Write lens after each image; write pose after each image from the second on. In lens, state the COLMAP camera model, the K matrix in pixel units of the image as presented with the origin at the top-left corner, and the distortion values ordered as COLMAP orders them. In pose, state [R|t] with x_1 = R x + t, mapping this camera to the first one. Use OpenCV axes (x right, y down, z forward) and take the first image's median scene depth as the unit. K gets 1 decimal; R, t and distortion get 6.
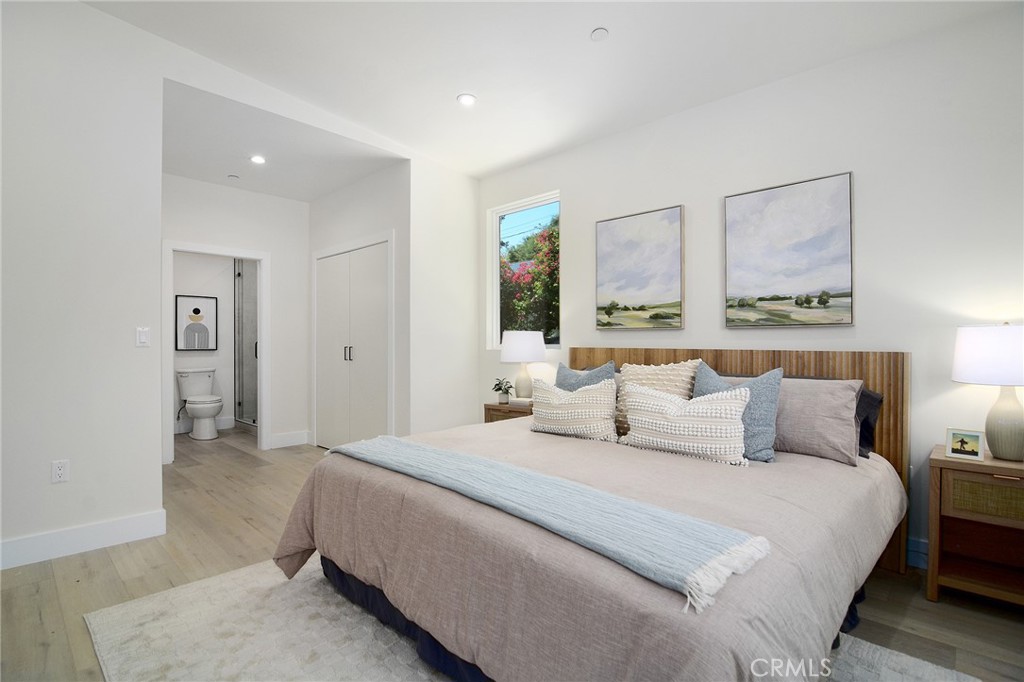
lens RADIAL K [[495.3, 0, 514.5], [0, 495.3, 340.9], [0, 0, 1]] dist [-0.016993, -0.002722]
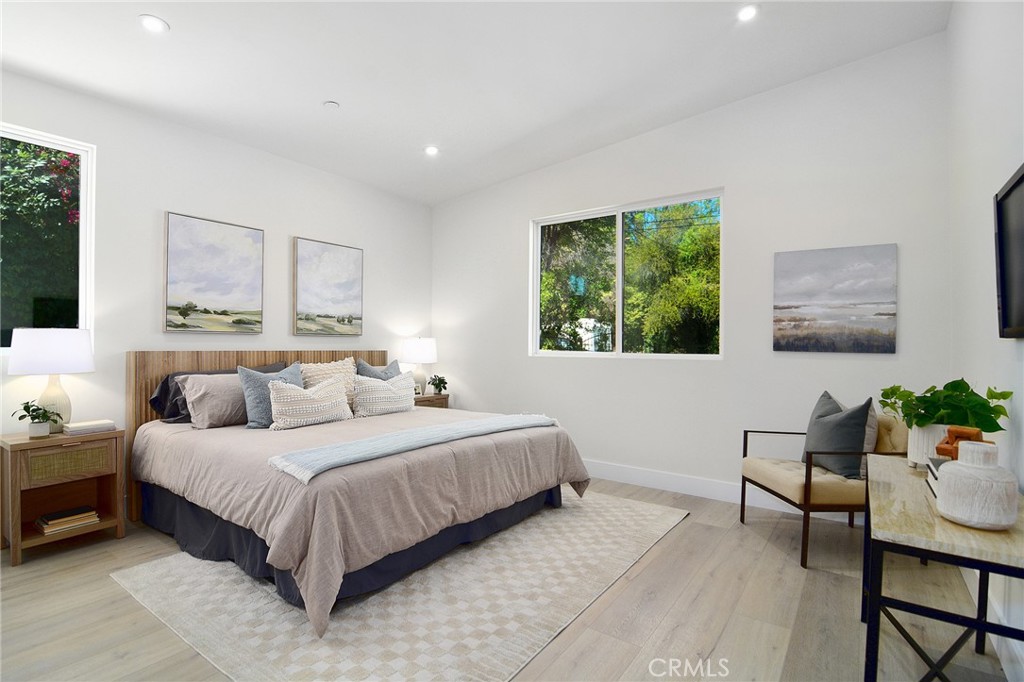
lens RADIAL K [[495.3, 0, 513.7], [0, 495.3, 345.8], [0, 0, 1]] dist [-0.016993, -0.002722]
pose [[-0.143340, -0.004740, 0.989662, -0.943486], [-0.012387, 0.999919, 0.002995, -0.006952], [-0.989596, -0.011829, -0.143387, 0.578798]]
